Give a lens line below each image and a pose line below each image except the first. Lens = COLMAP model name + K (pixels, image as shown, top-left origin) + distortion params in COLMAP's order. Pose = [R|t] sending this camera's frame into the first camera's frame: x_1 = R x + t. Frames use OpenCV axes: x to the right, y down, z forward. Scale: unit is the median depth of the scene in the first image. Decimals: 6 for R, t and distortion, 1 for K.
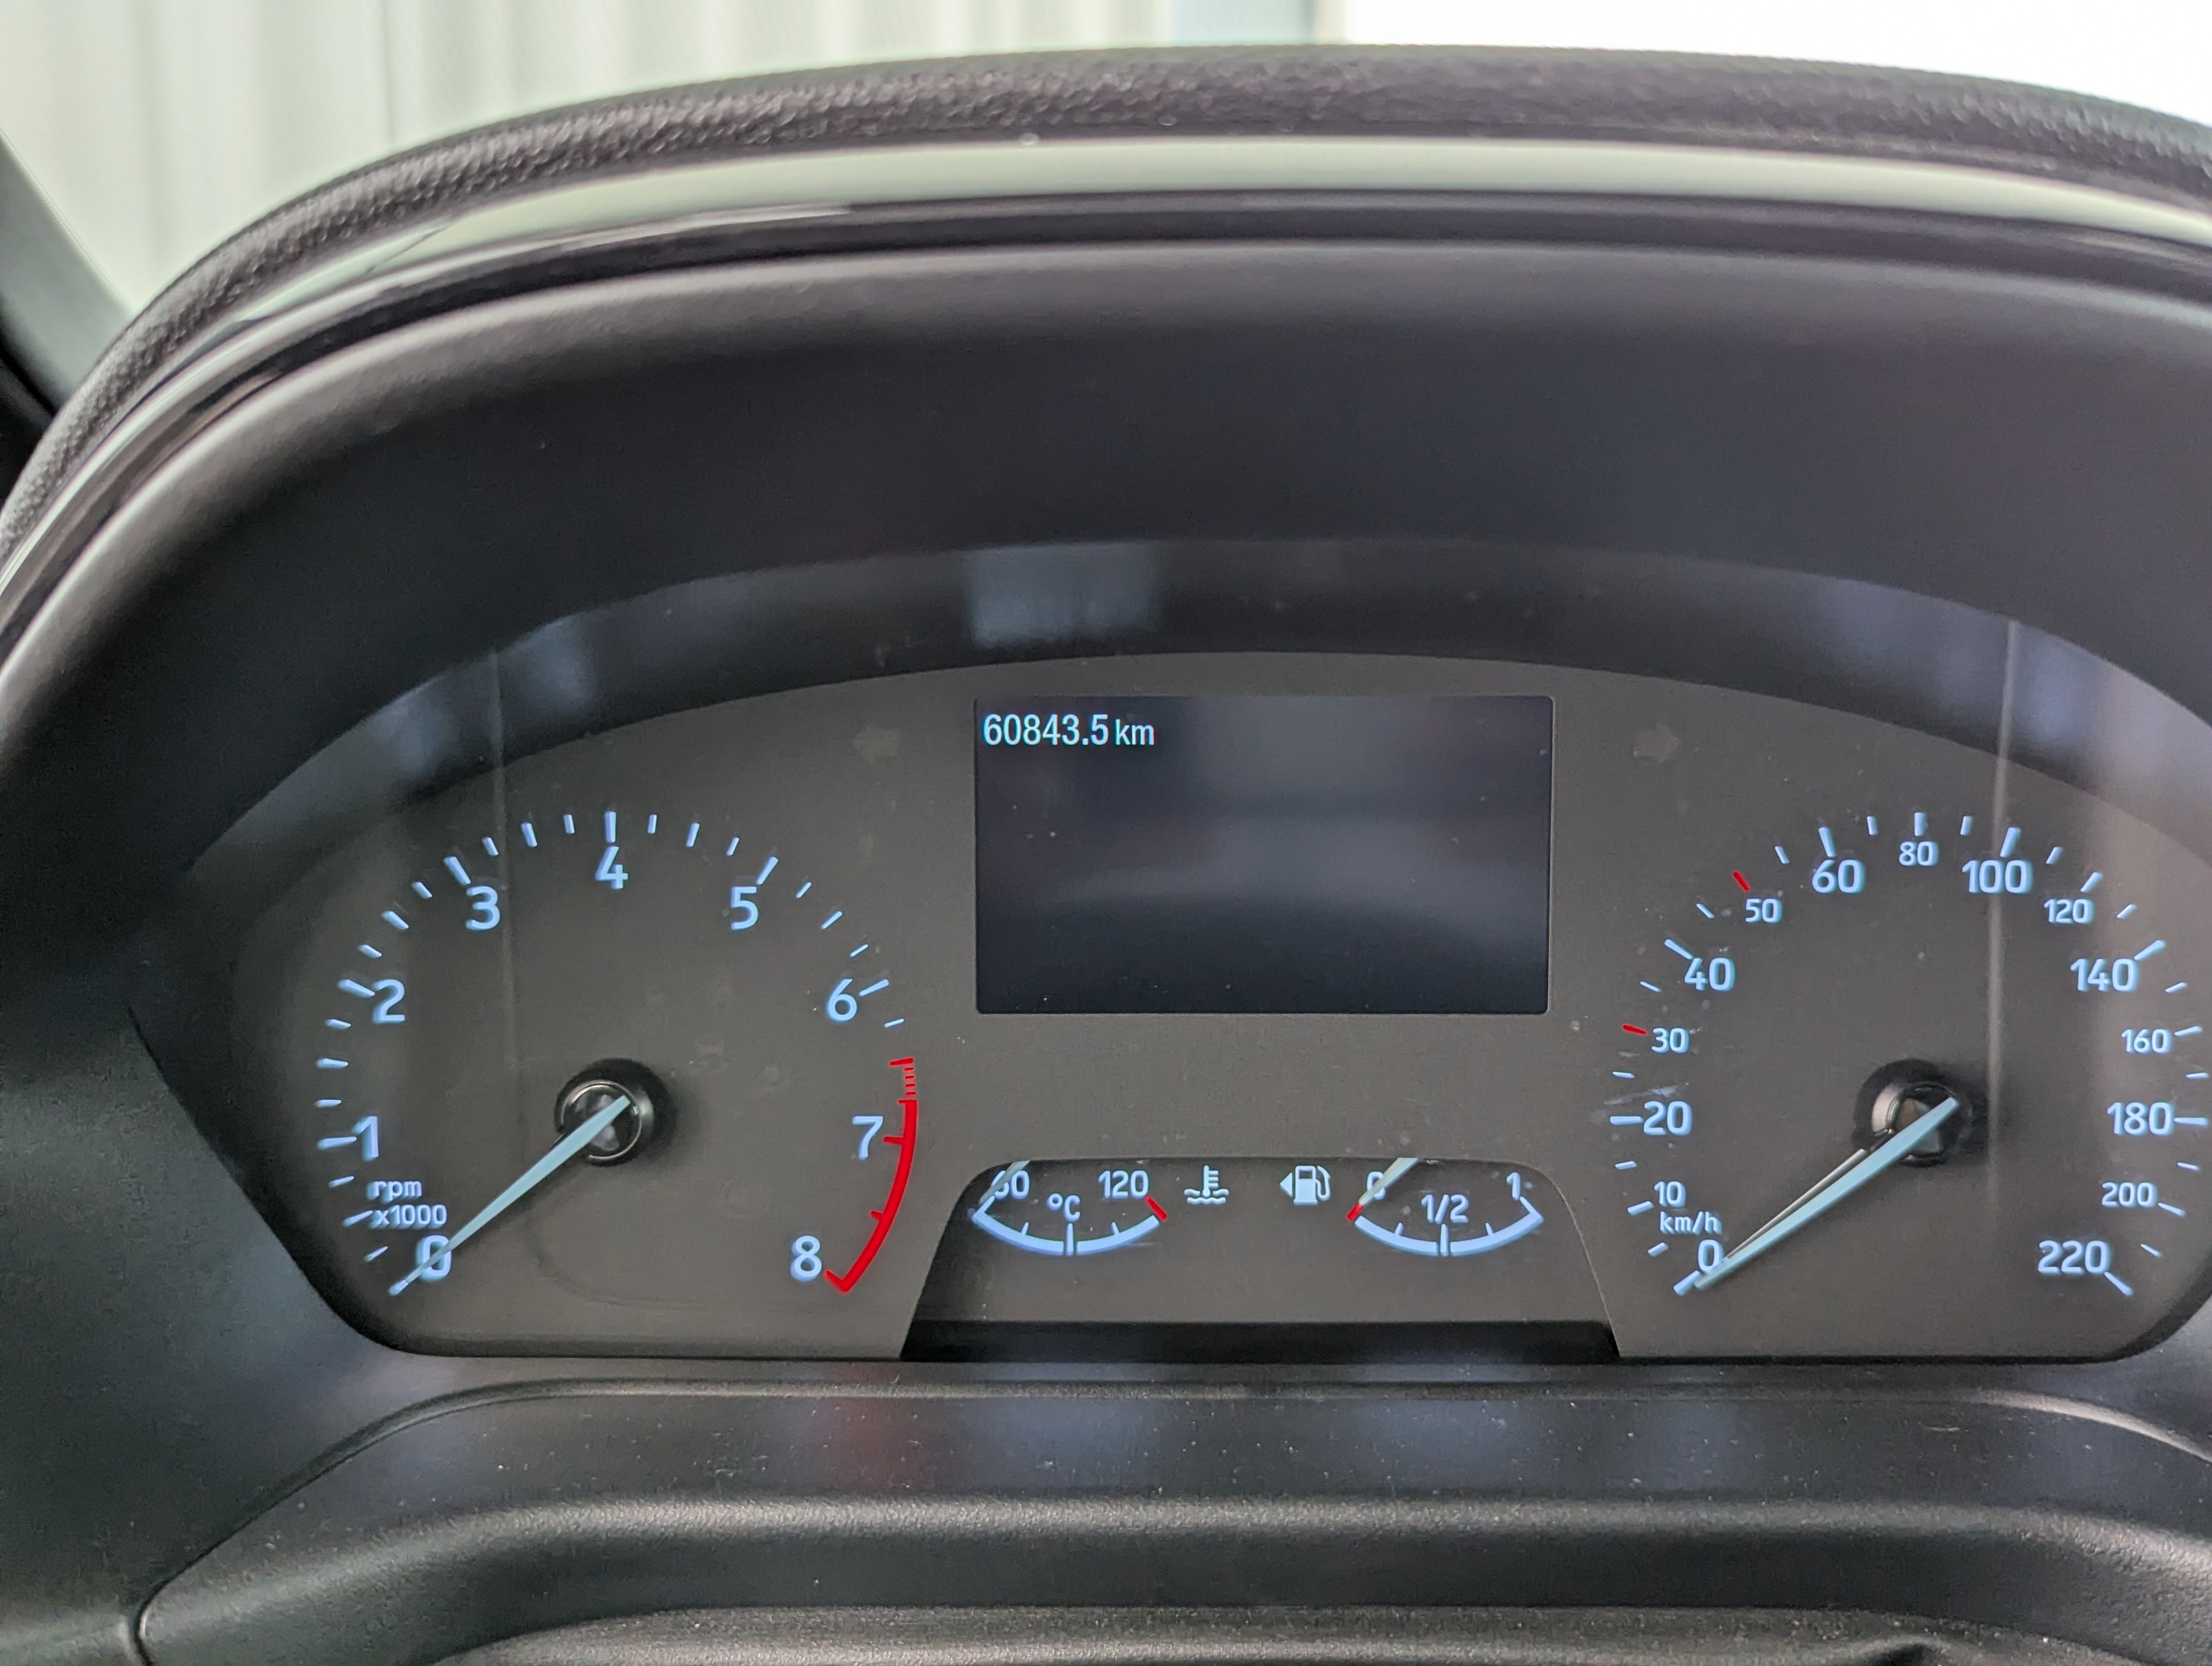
lens RADIAL K [[2049.0, 0, 1141.2], [0, 2049.0, 812.2], [0, 0, 1]] dist [0.018654, 0.000000]
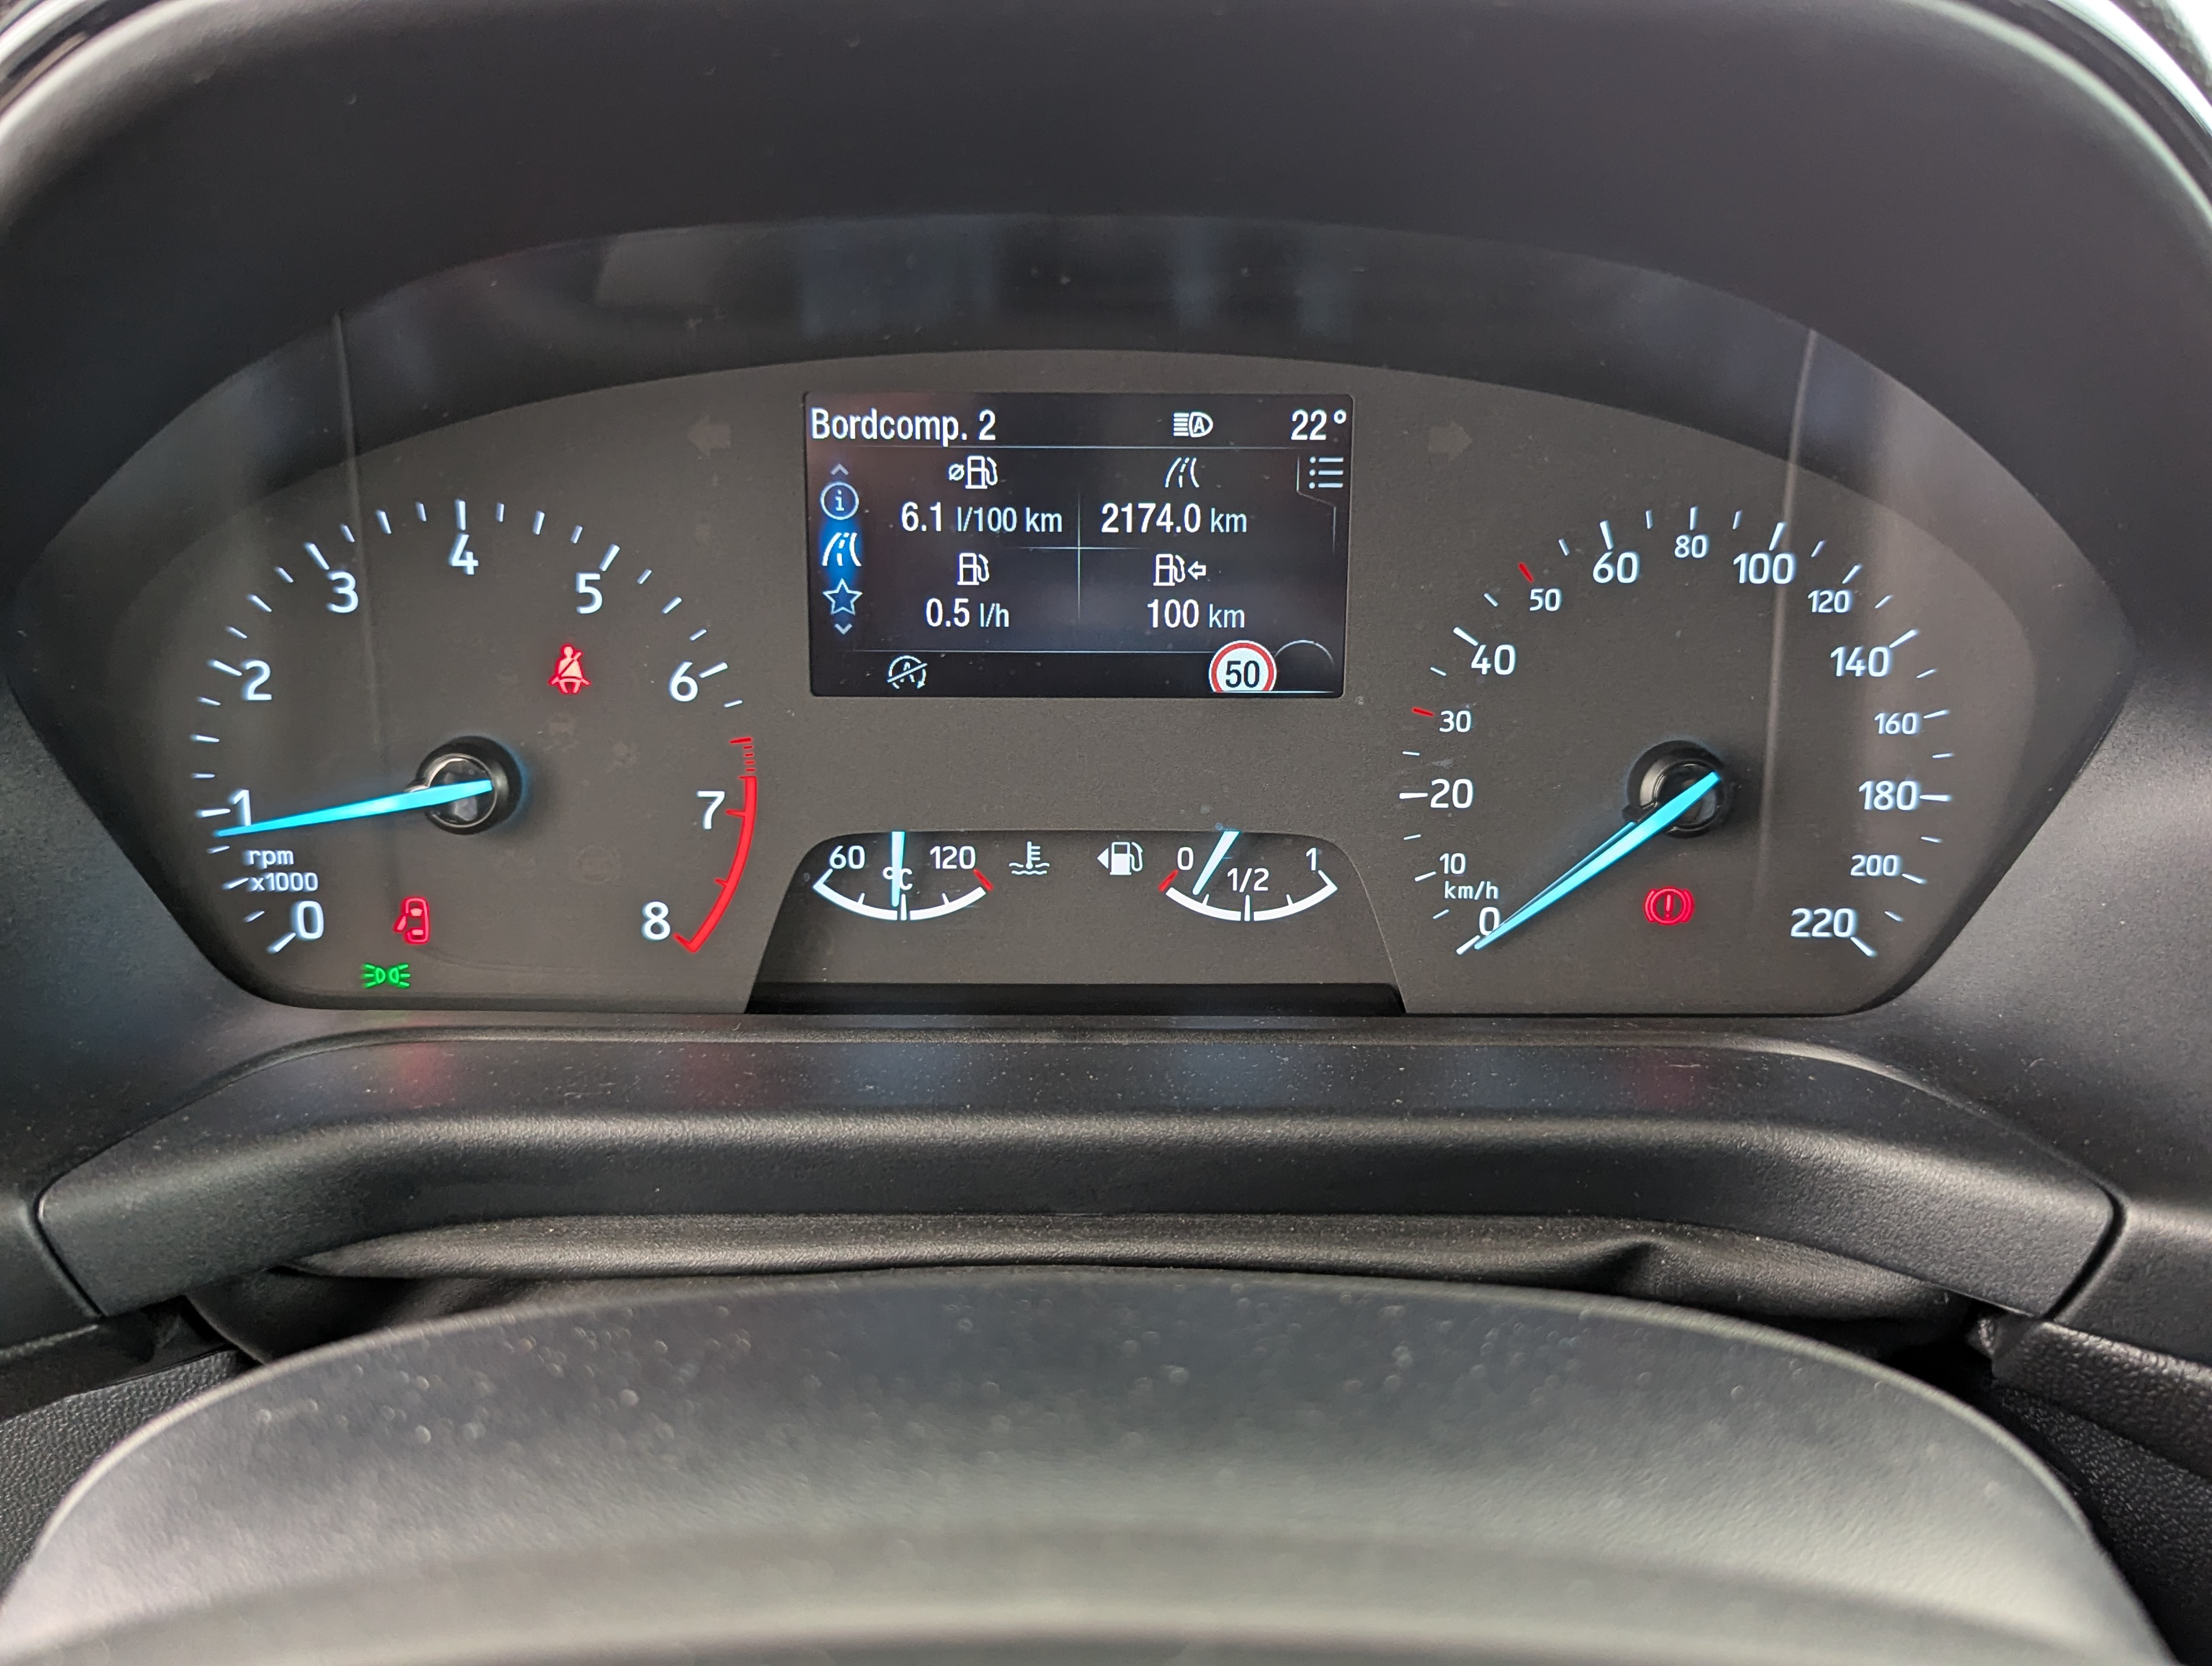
lens RADIAL K [[2049.0, 0, 1090.9], [0, 2049.0, 823.0], [0, 0, 1]] dist [0.018654, 0.000000]
pose [[0.999907, 0.002901, 0.013335, 0.052078], [-0.004228, 0.994917, 0.100610, 0.056917], [-0.012975, -0.100657, 0.994837, -0.071755]]
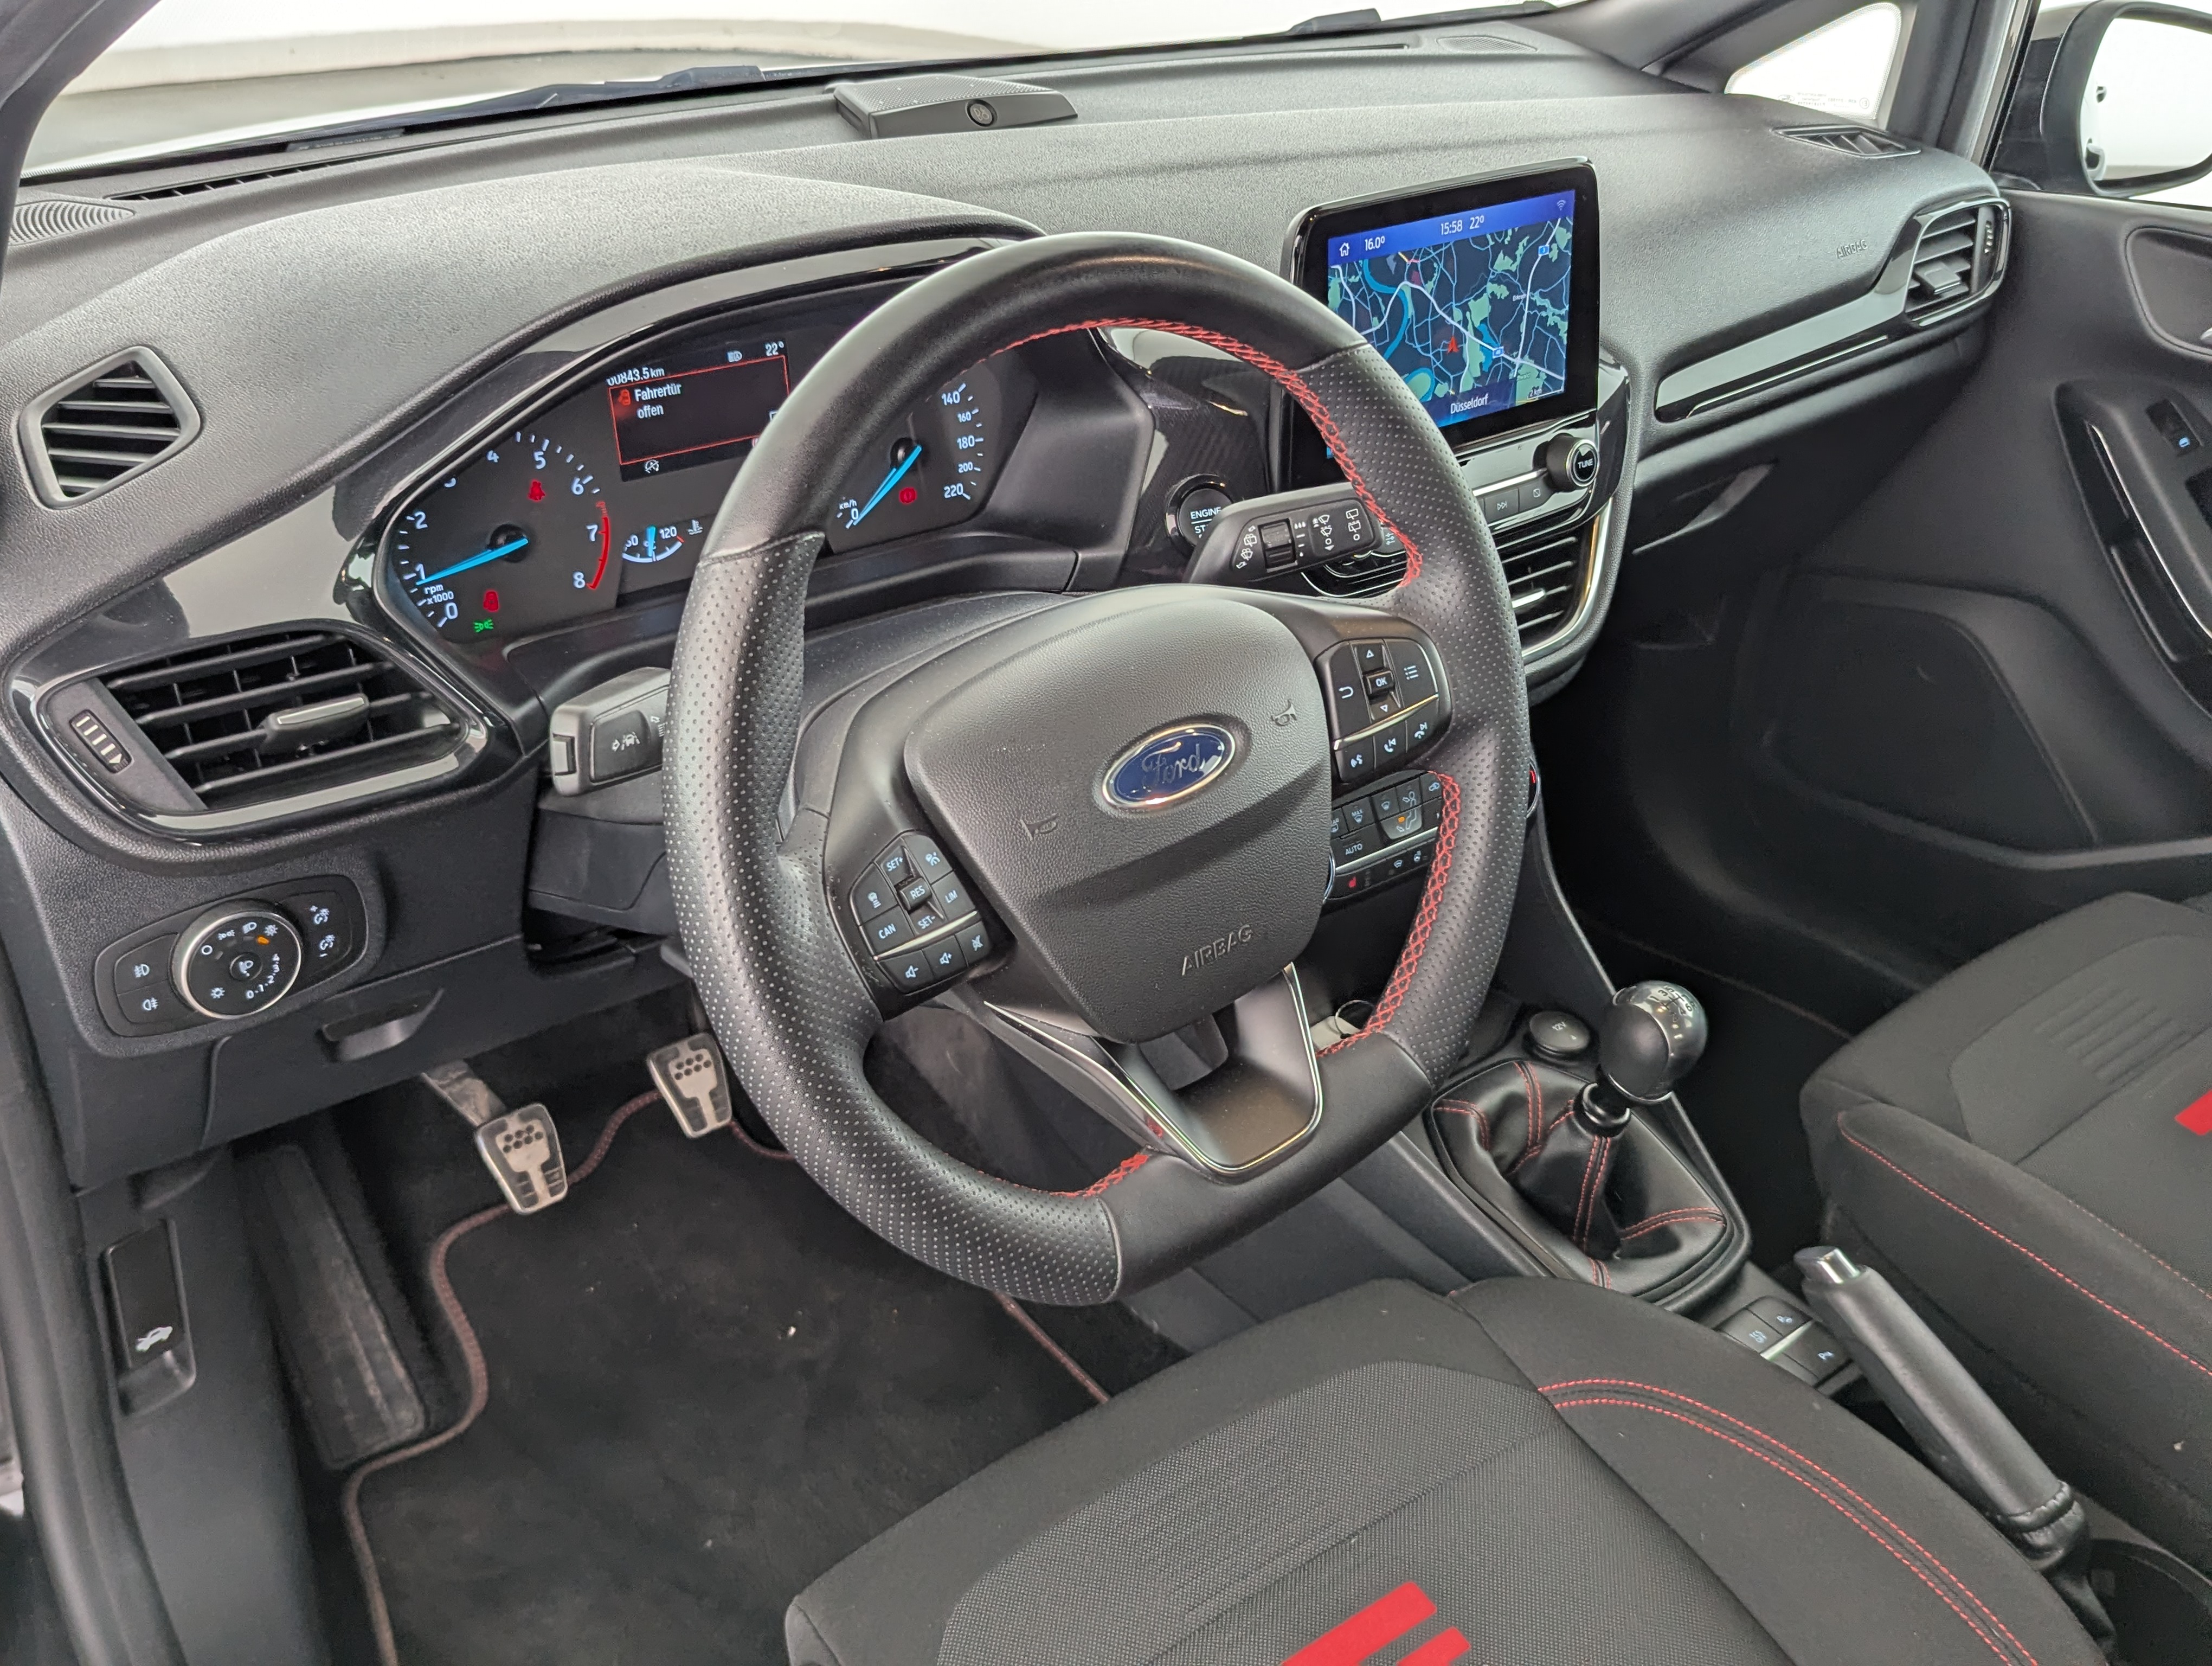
lens RADIAL K [[2049.0, 0, 1078.0], [0, 2049.0, 793.6], [0, 0, 1]] dist [0.018654, 0.000000]
pose [[0.791214, -0.278717, 0.544332, -1.241770], [0.111494, 0.940928, 0.319725, -0.330631], [-0.601290, -0.192281, 0.775550, -1.646820]]
